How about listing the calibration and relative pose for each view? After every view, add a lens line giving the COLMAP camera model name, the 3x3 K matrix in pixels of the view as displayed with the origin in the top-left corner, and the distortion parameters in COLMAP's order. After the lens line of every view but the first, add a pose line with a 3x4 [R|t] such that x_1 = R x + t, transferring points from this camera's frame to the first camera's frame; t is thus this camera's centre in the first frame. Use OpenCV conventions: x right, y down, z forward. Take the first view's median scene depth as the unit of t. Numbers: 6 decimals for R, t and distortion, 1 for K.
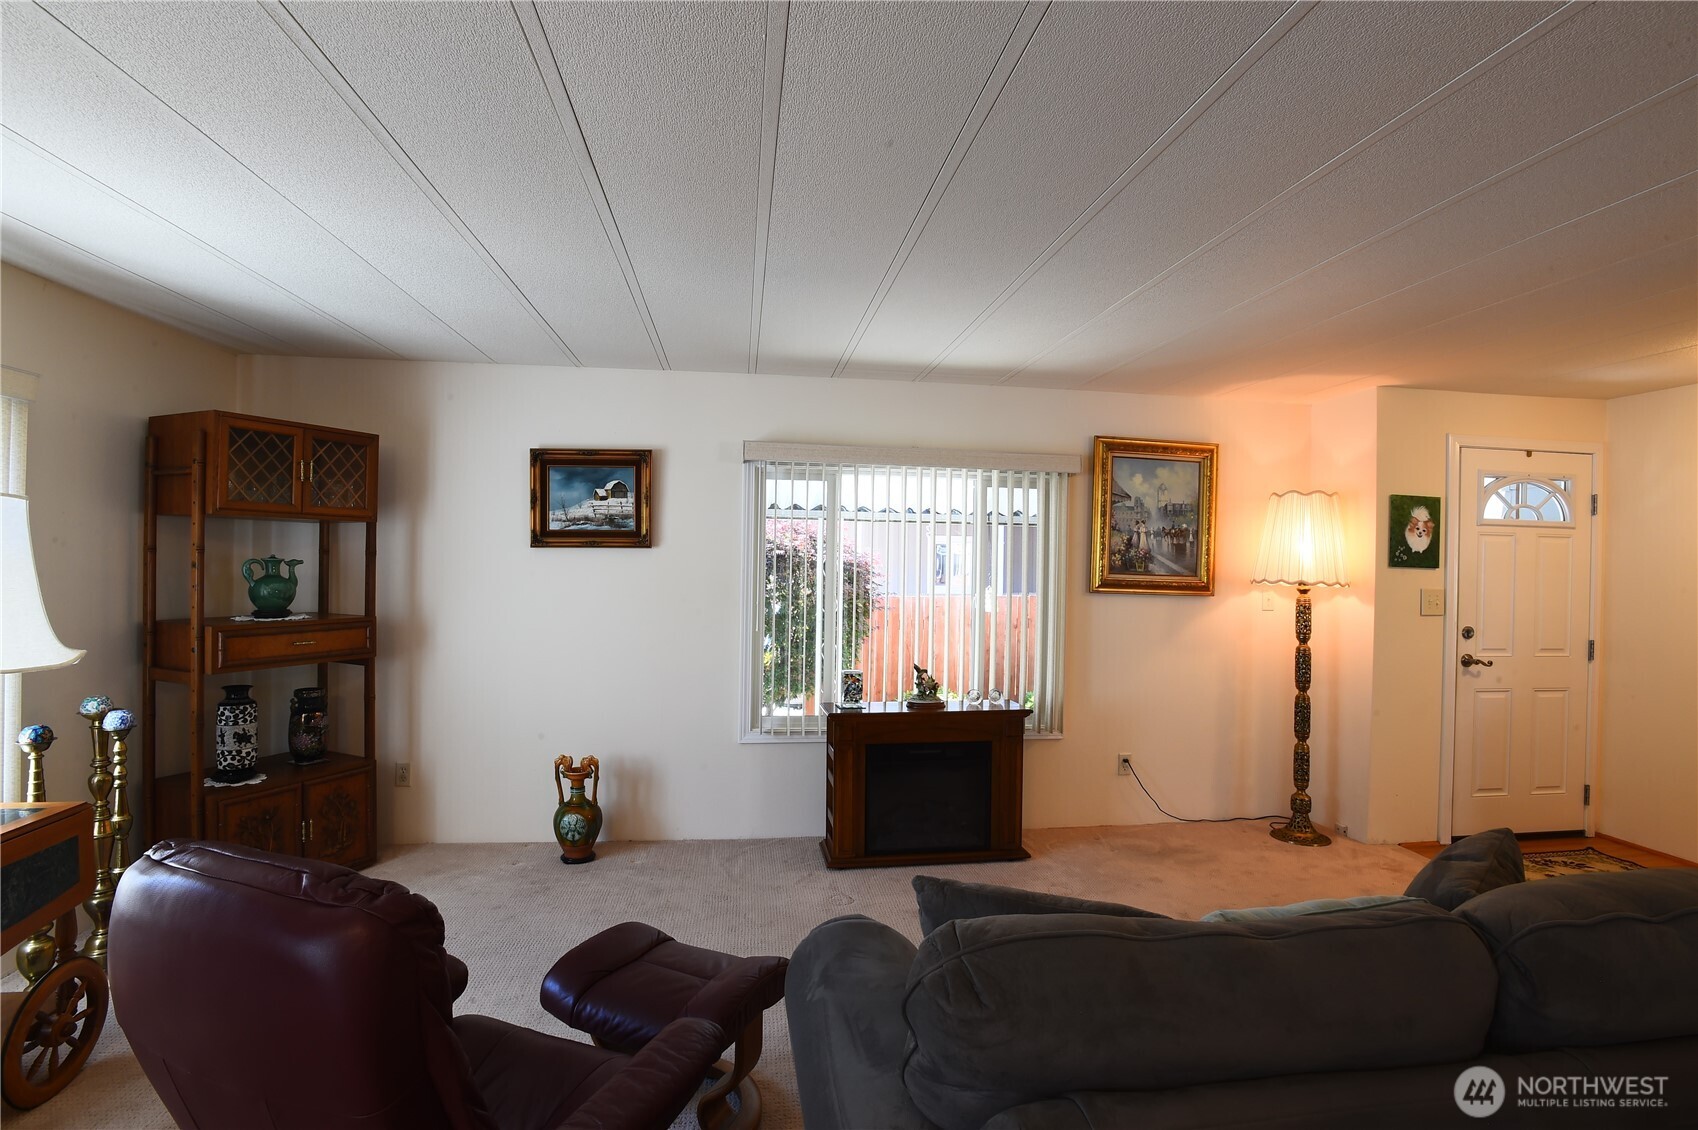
lens RADIAL K [[817.0, 0, 849.0], [0, 817.0, 565.0], [0, 0, 1]] dist [-0.090264, -0.000019]
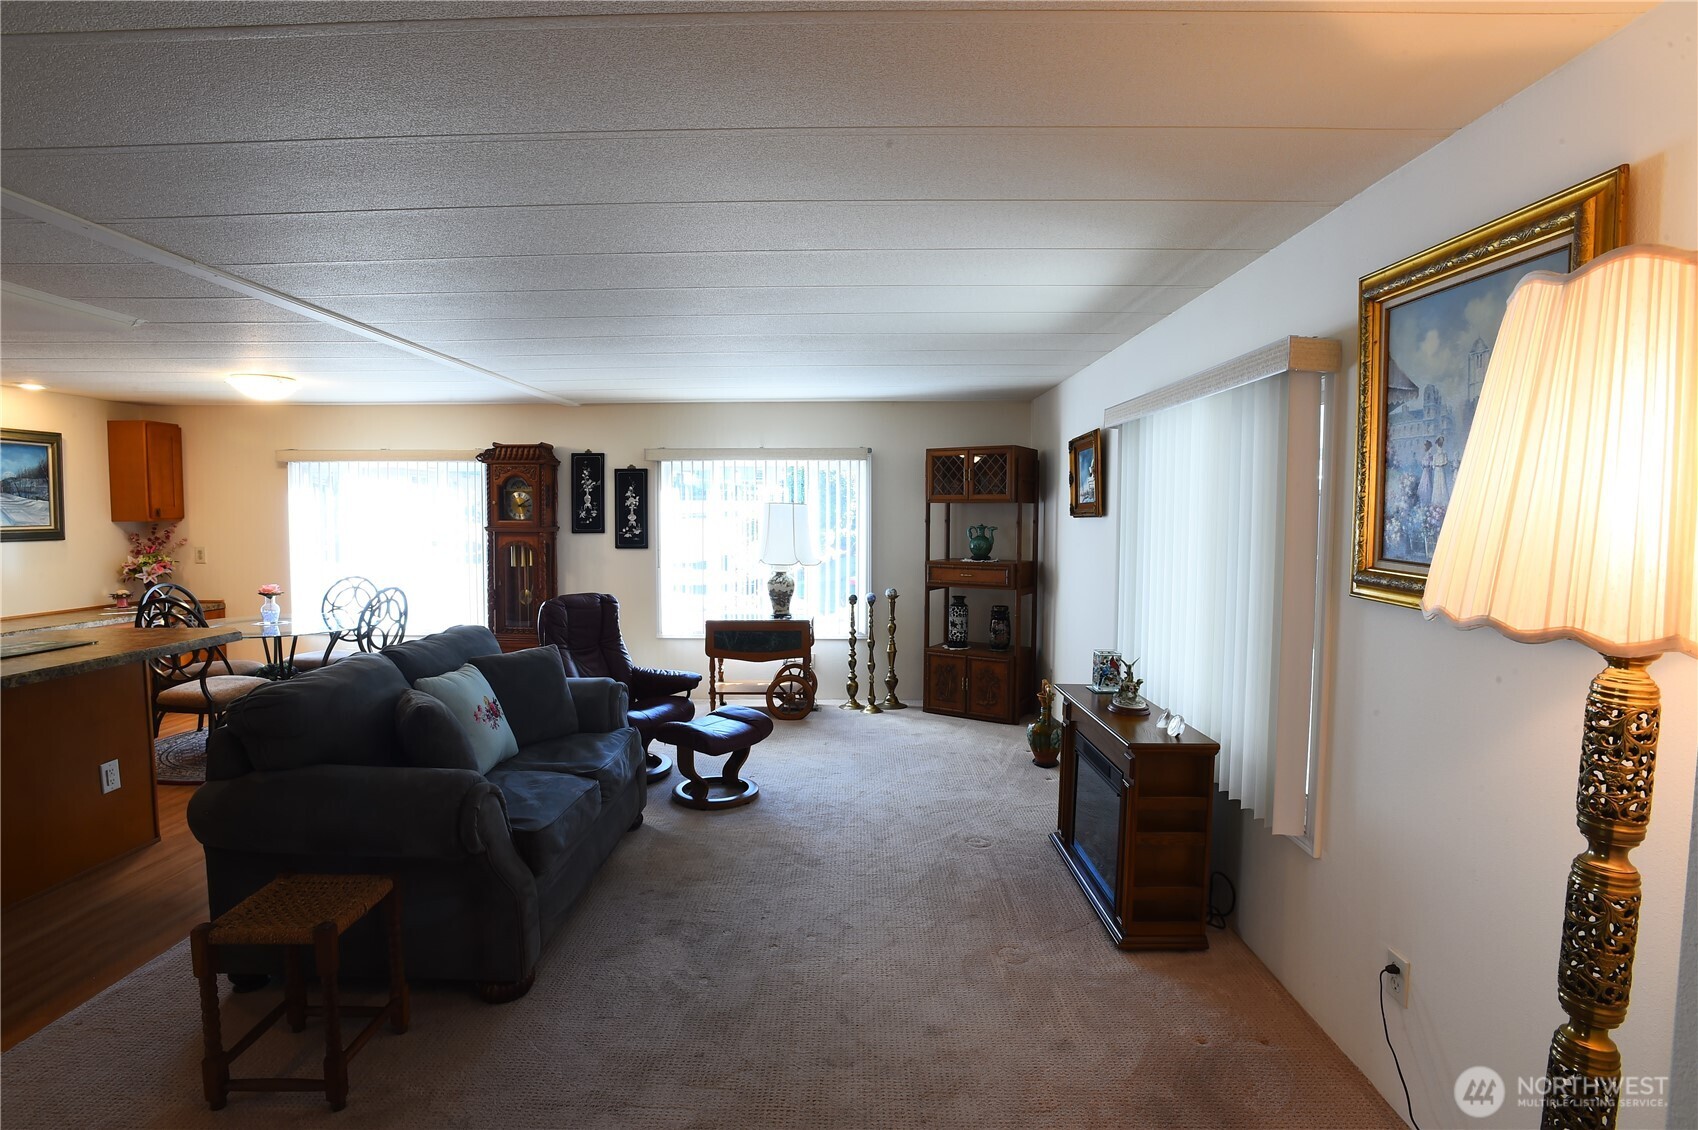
lens RADIAL K [[805.7, 0, 849.0], [0, 805.7, 565.0], [0, 0, 1]] dist [-0.037324, 0.000322]
pose [[-0.140785, 0.050449, -0.988754, 0.857618], [-0.000536, 0.998697, 0.051033, -0.010430], [0.990040, 0.007715, -0.140575, 0.788016]]
